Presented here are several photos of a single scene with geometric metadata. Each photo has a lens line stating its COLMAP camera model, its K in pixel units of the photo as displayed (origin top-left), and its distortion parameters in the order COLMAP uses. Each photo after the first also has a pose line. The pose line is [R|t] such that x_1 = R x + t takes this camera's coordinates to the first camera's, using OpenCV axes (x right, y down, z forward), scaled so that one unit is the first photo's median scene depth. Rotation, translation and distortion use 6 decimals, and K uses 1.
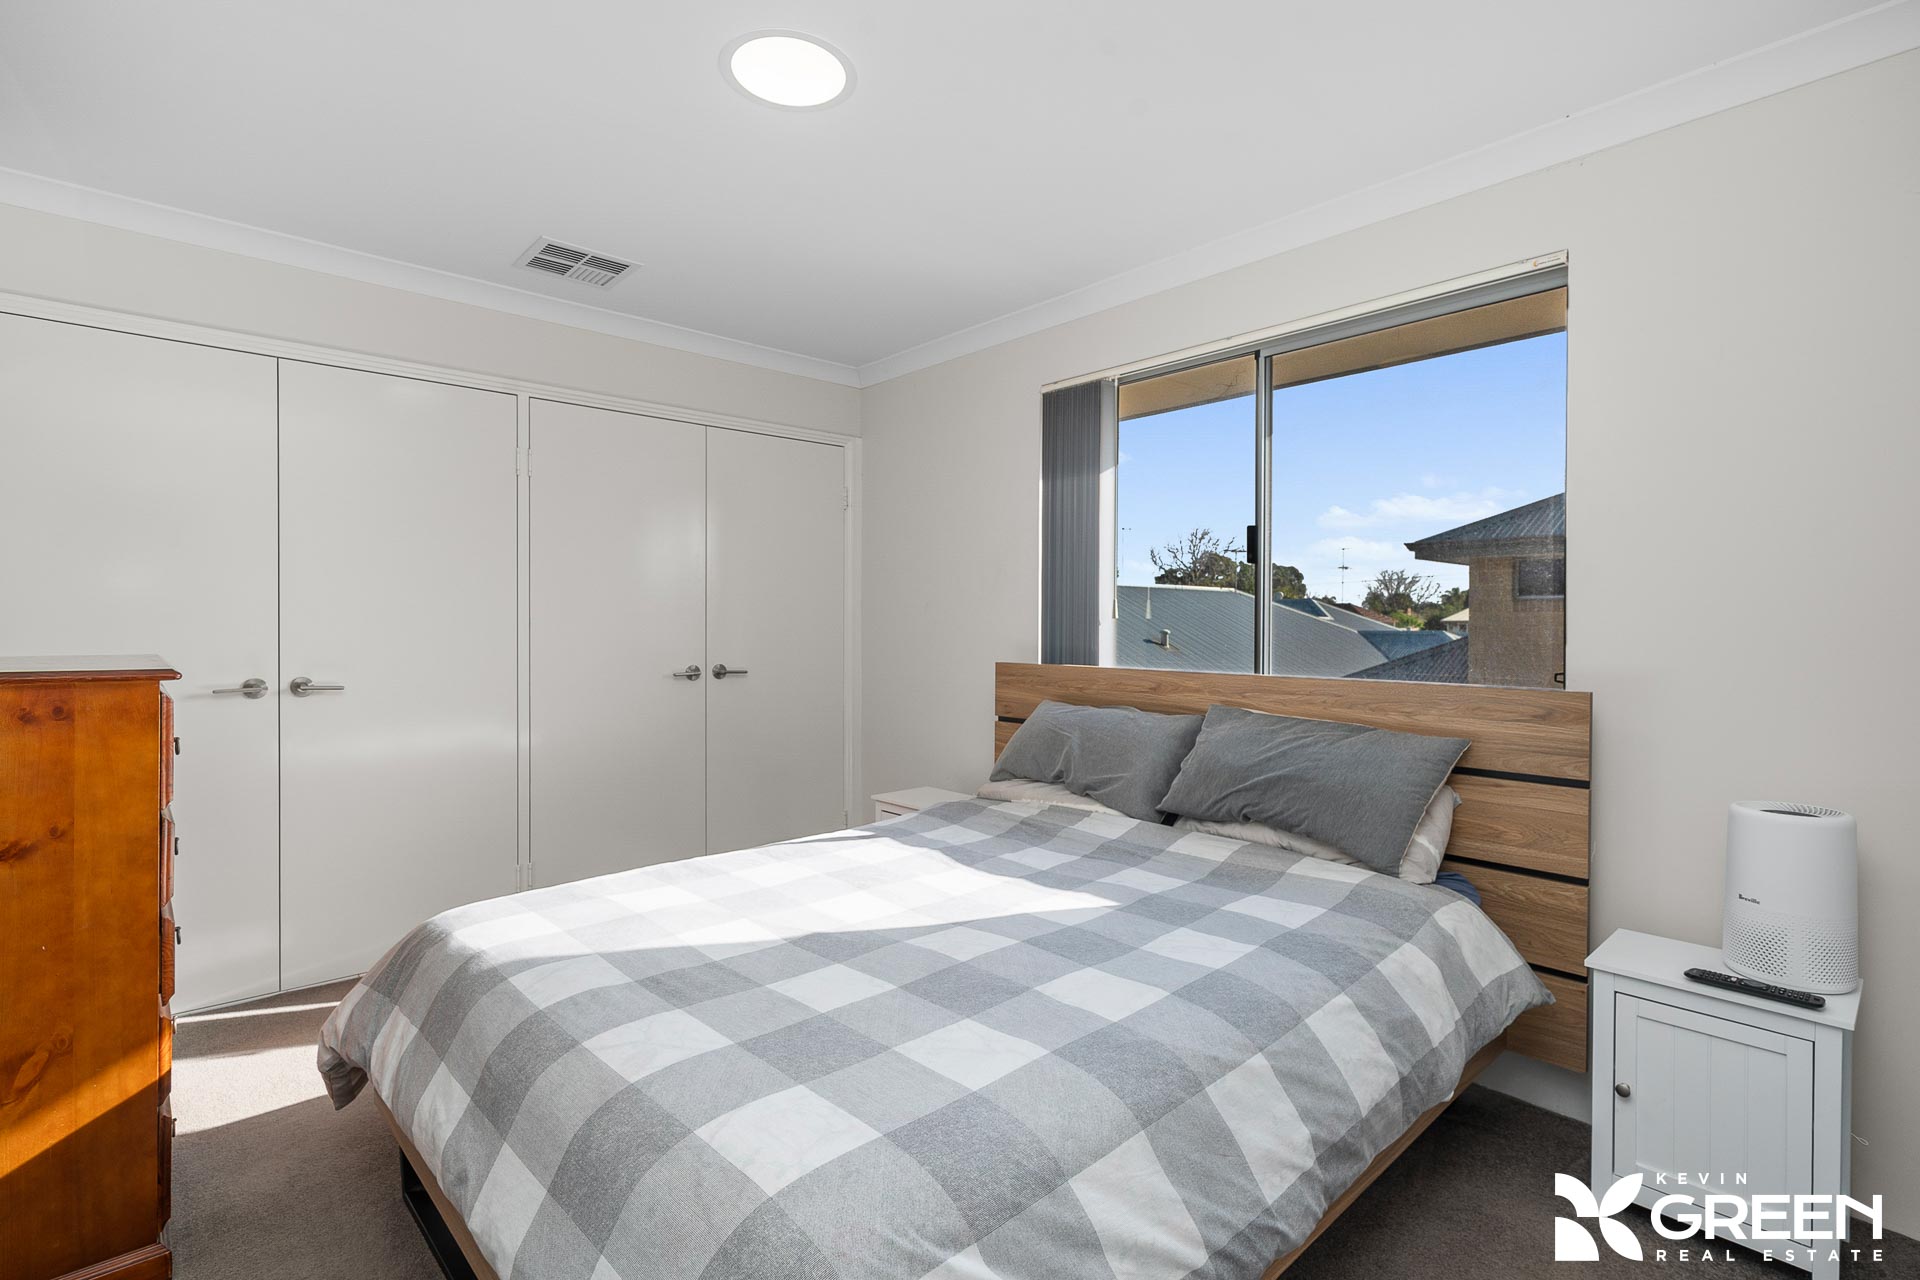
lens RADIAL K [[904.6, 0, 958.6], [0, 904.6, 625.0], [0, 0, 1]] dist [0.000813, 0.000283]
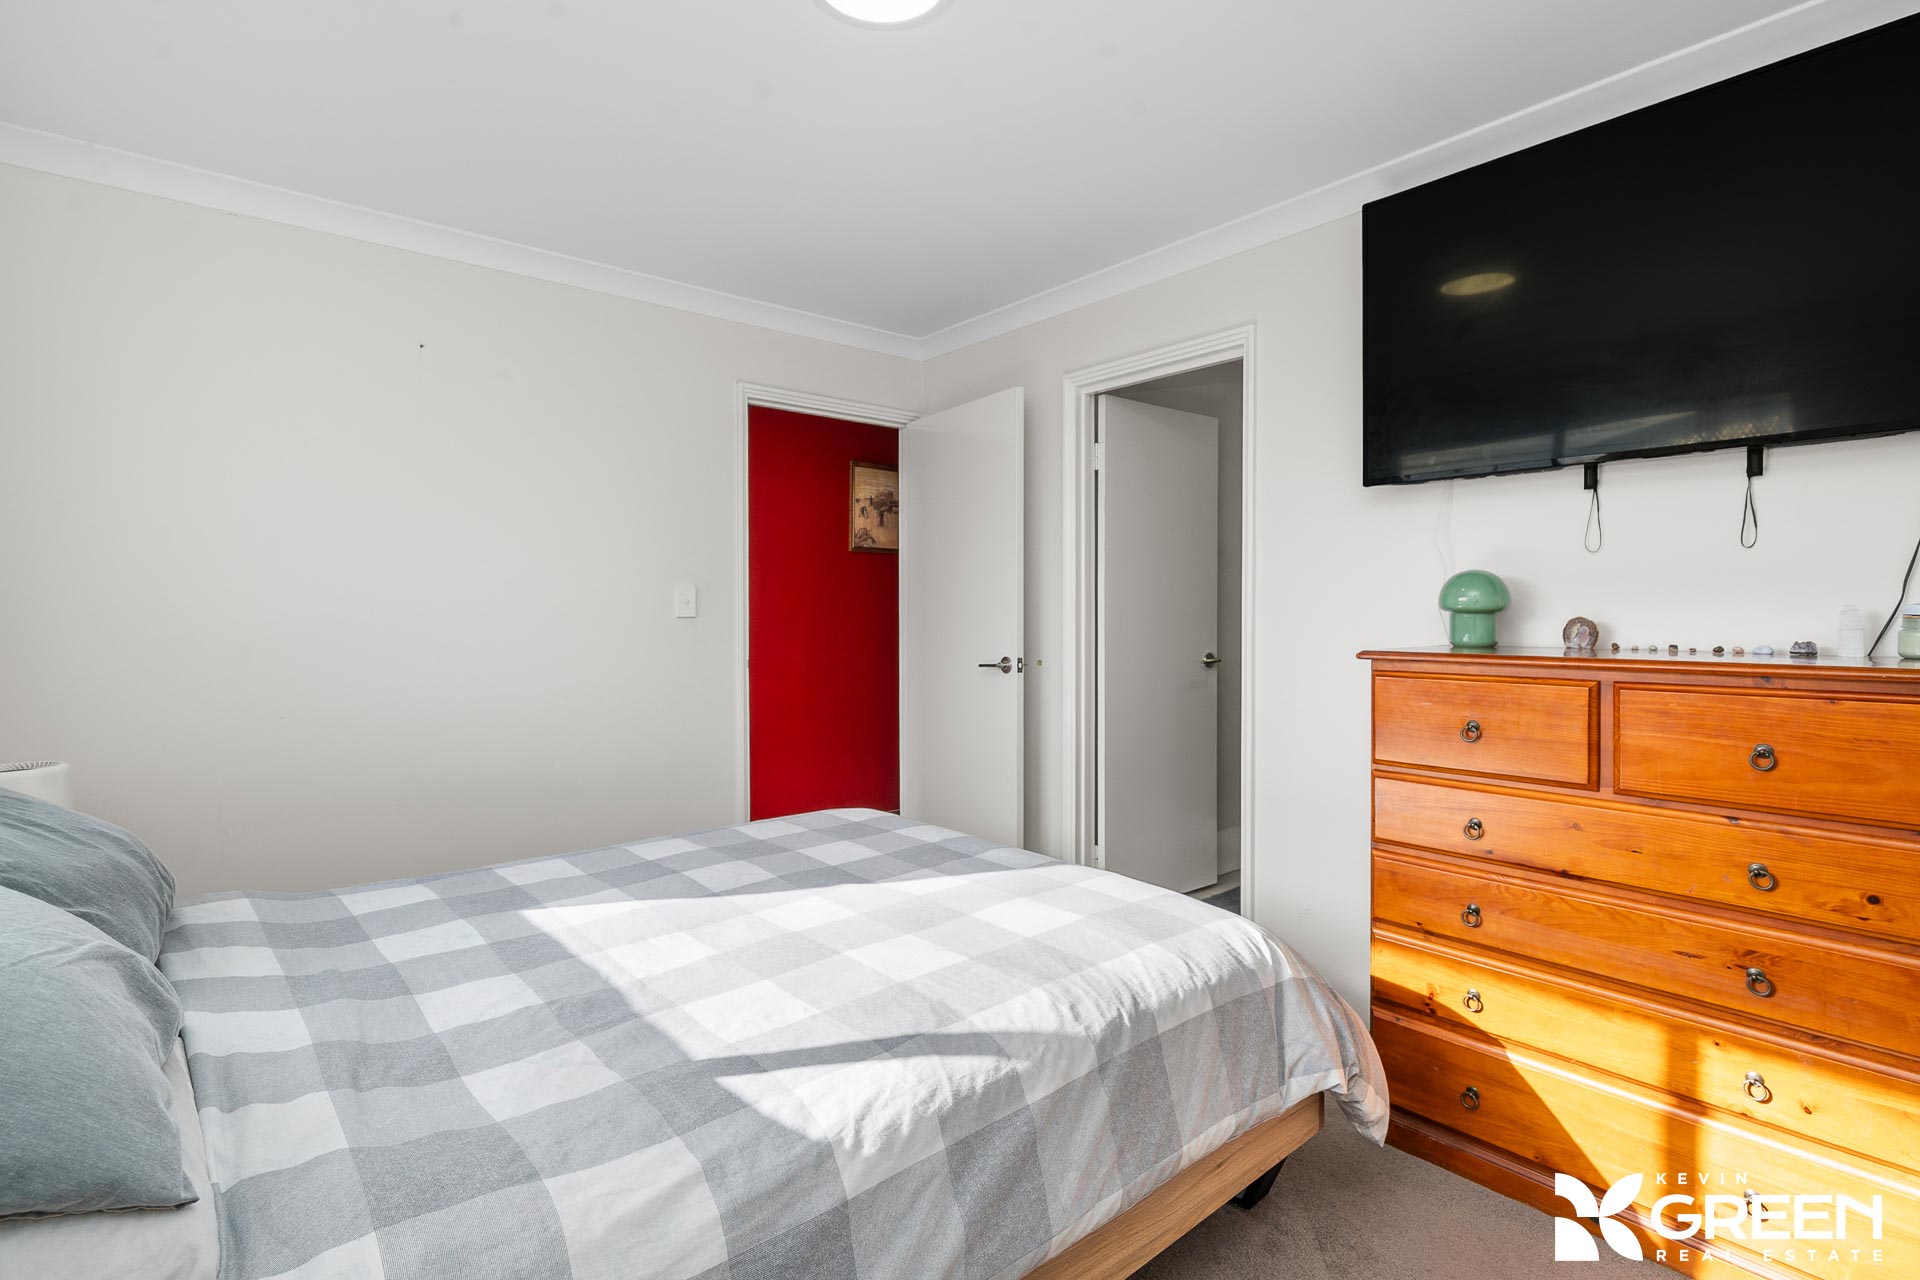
lens RADIAL K [[904.6, 0, 958.6], [0, 904.6, 625.0], [0, 0, 1]] dist [0.000813, 0.000283]
pose [[-0.999396, -0.006436, 0.034139, -0.314711], [-0.006128, 0.999940, 0.009117, 0.004103], [-0.034195, 0.008903, -0.999376, 2.019840]]
